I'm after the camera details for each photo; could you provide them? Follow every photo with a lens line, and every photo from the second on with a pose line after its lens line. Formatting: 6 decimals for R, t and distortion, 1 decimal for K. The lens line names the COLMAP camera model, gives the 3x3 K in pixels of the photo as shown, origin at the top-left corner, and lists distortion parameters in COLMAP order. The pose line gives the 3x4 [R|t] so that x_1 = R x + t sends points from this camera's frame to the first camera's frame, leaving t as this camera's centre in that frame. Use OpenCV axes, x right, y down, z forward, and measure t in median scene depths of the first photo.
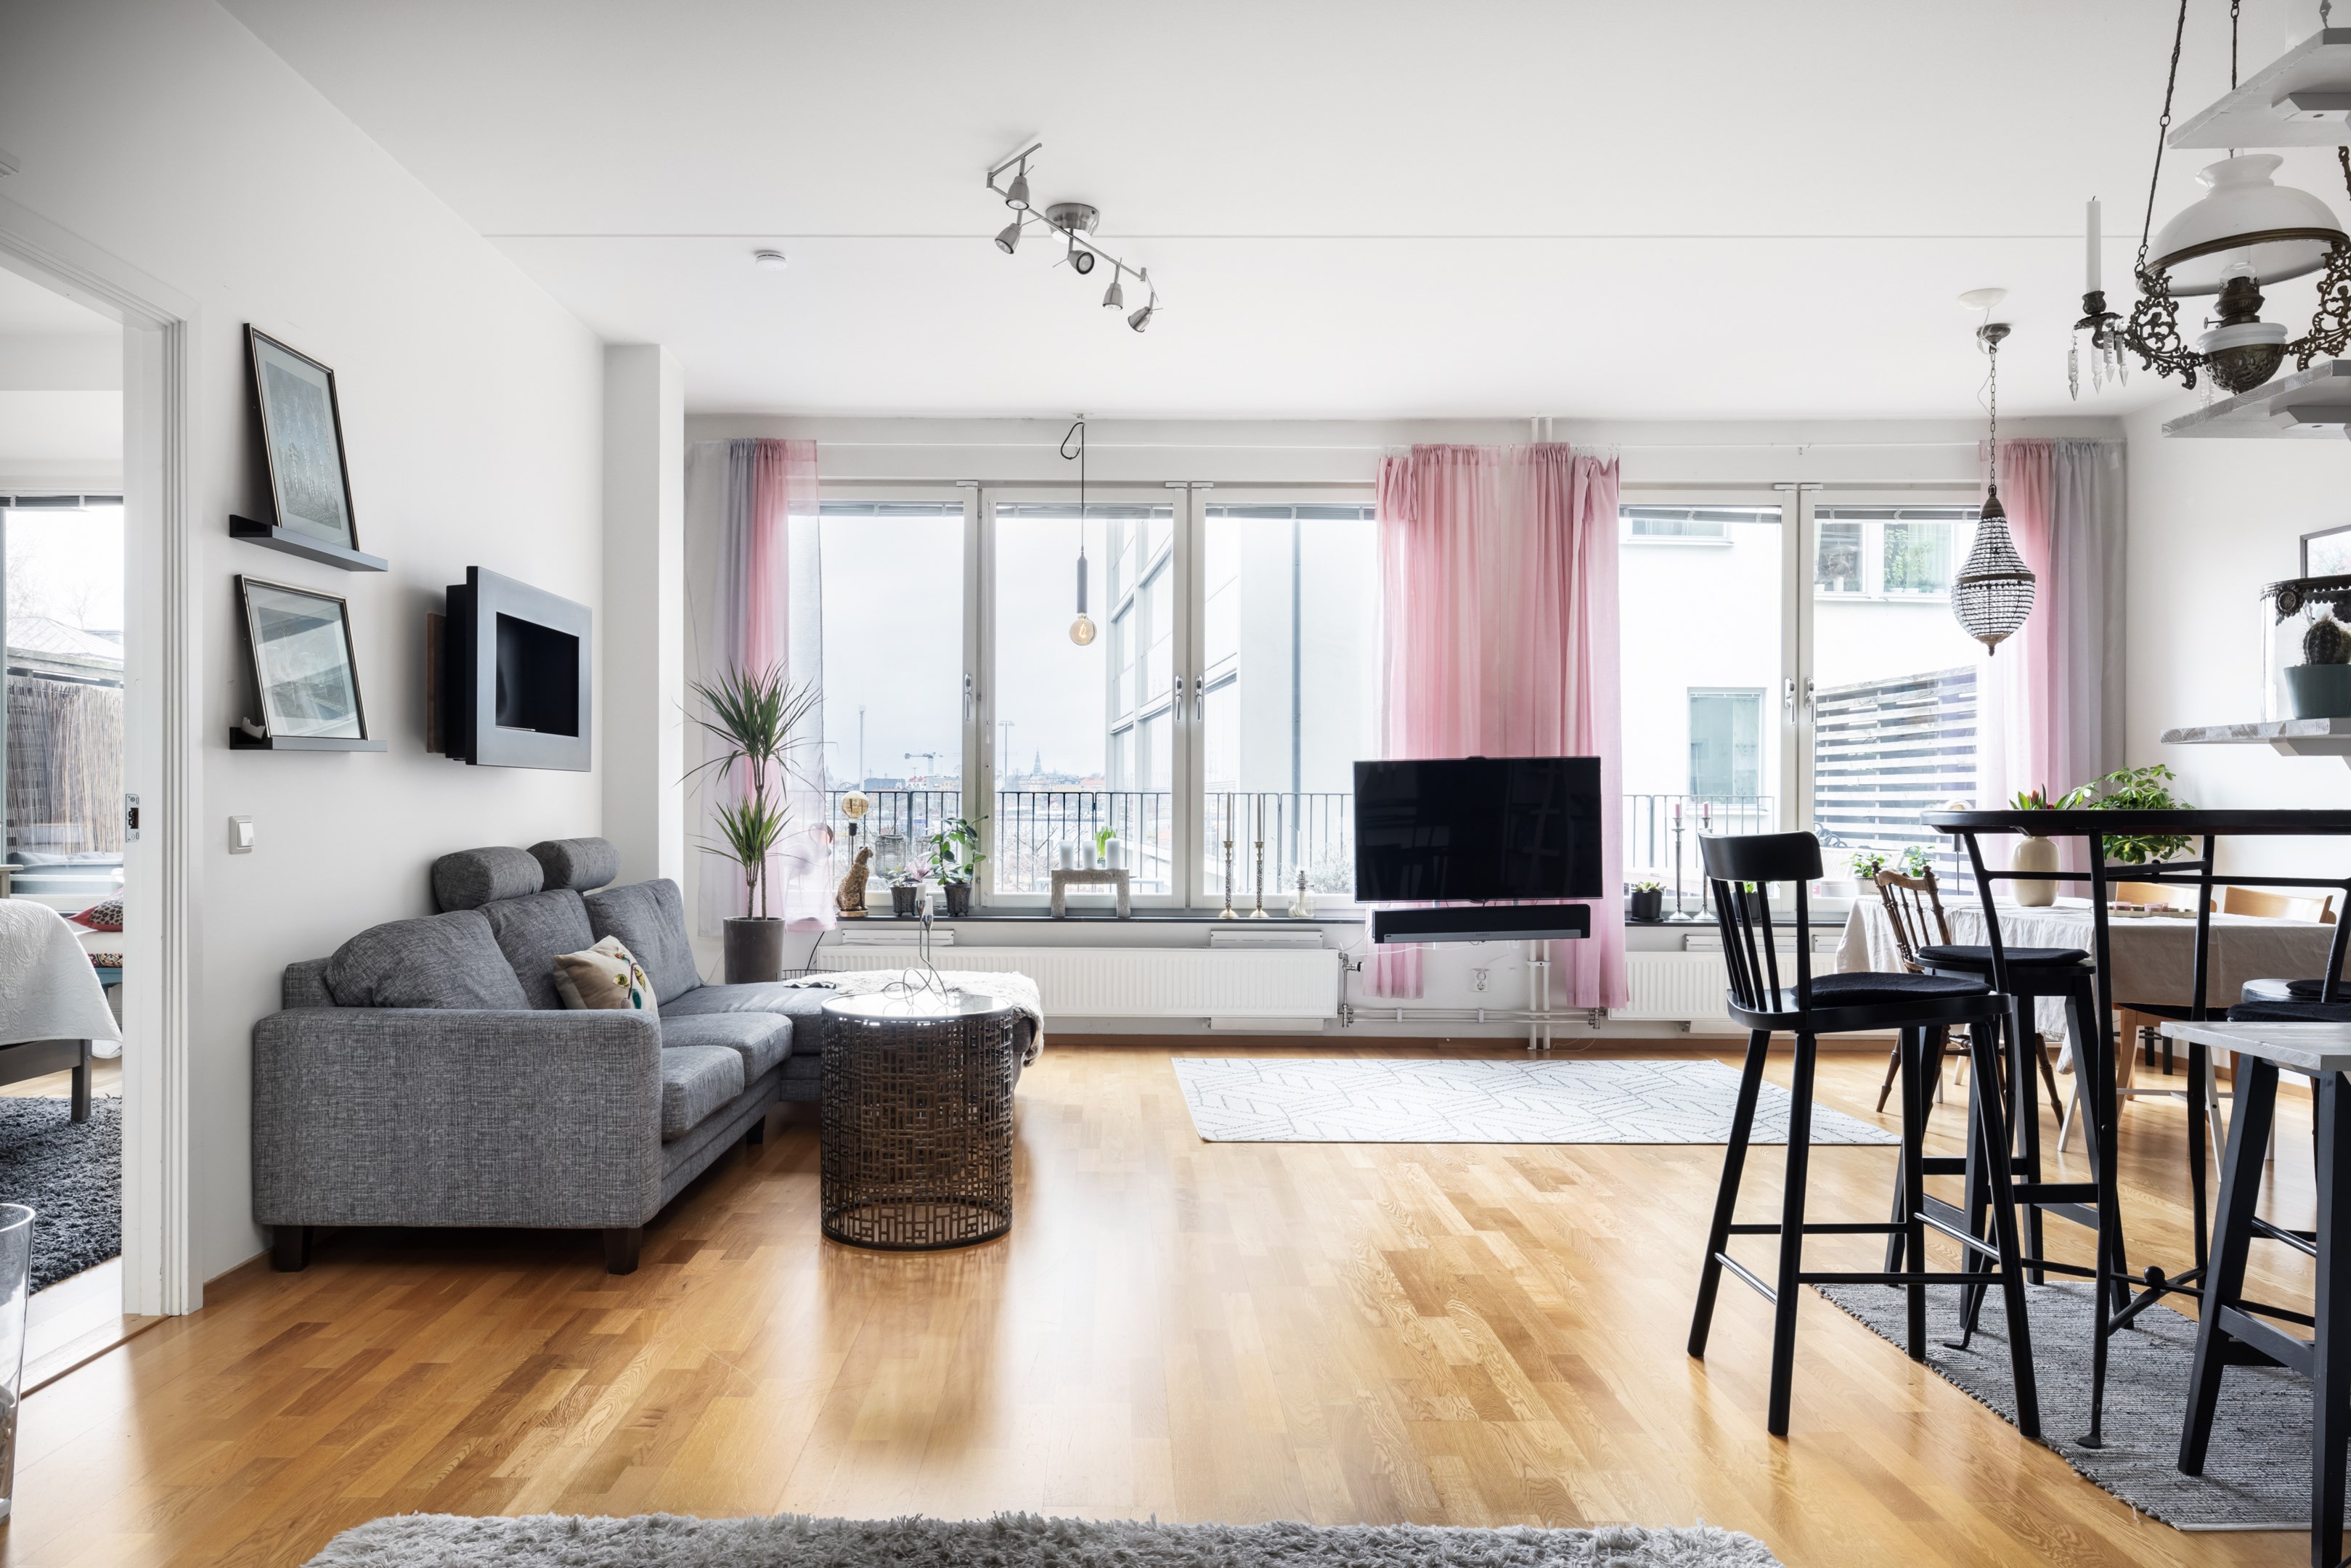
lens RADIAL K [[1565.9, 0, 1172.5], [0, 1565.9, 795.5], [0, 0, 1]] dist [0.001771, -0.000231]
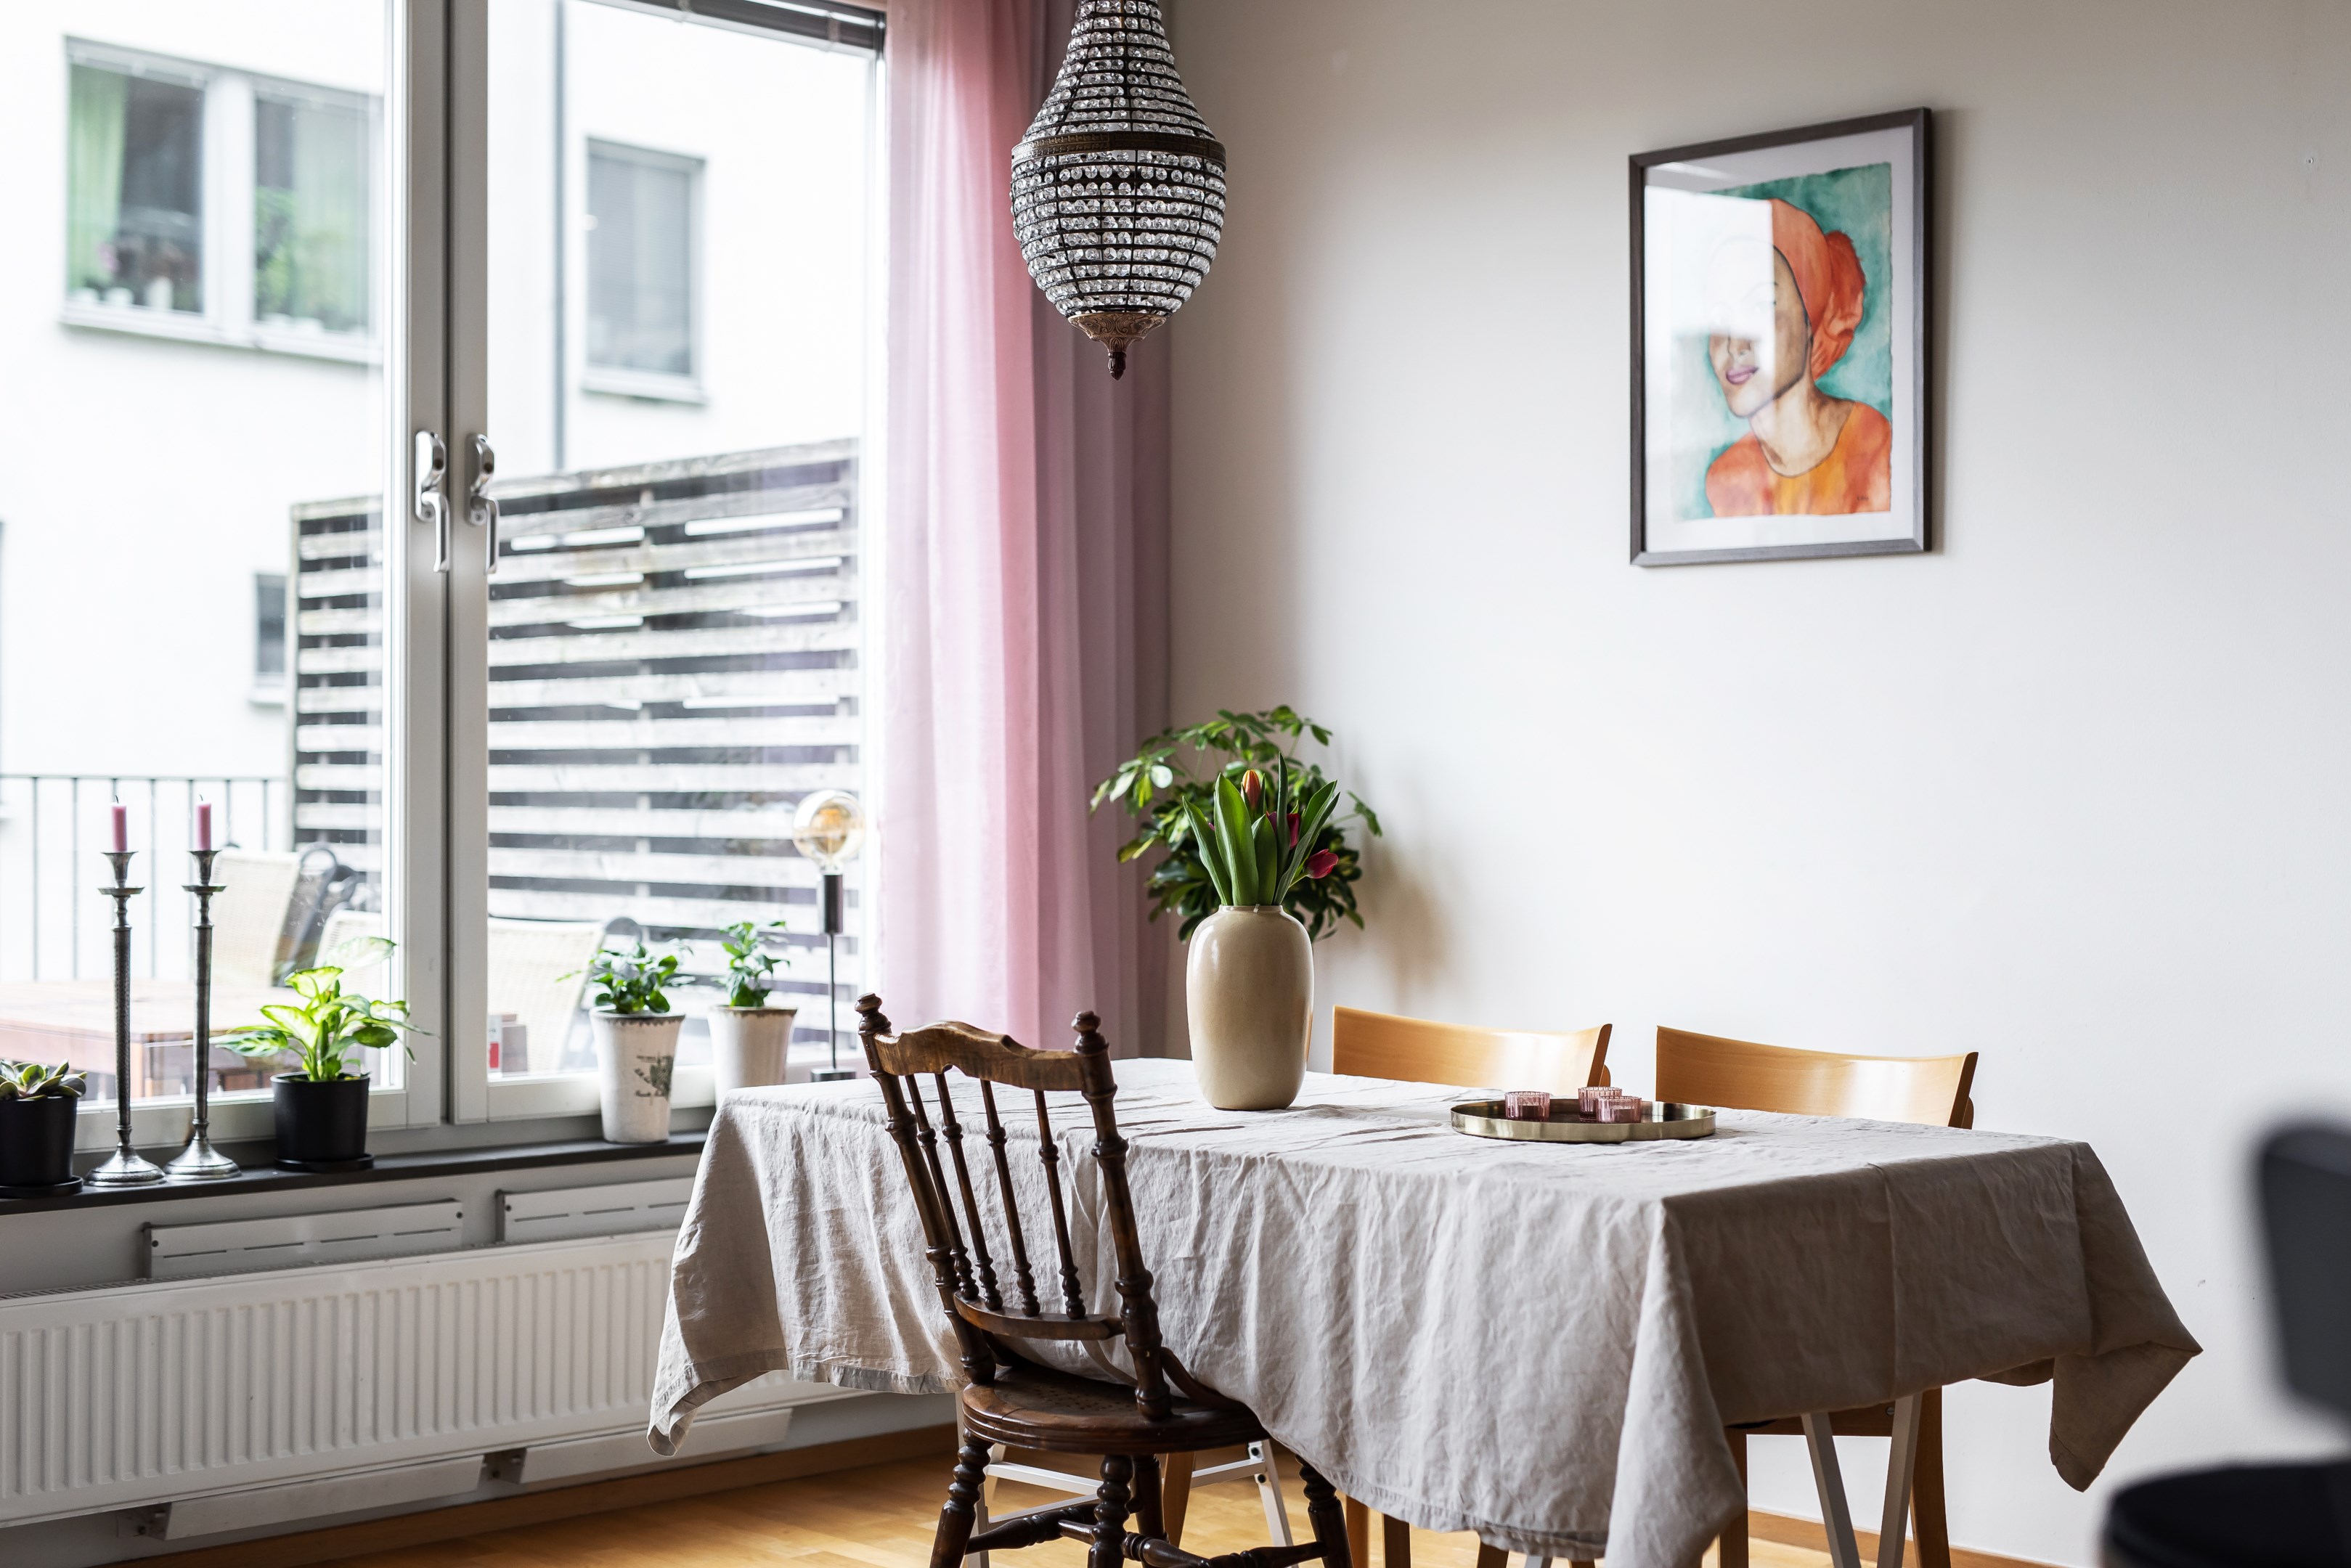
lens RADIAL K [[3374.0, 0, 1171.5], [0, 3374.0, 780.9], [0, 0, 1]] dist [0.009382, 0.000000]
pose [[0.751578, 0.002125, 0.659641, 0.032790], [-0.004865, 0.999985, 0.002321, -0.002587], [-0.659626, -0.004954, 0.751578, 0.338924]]
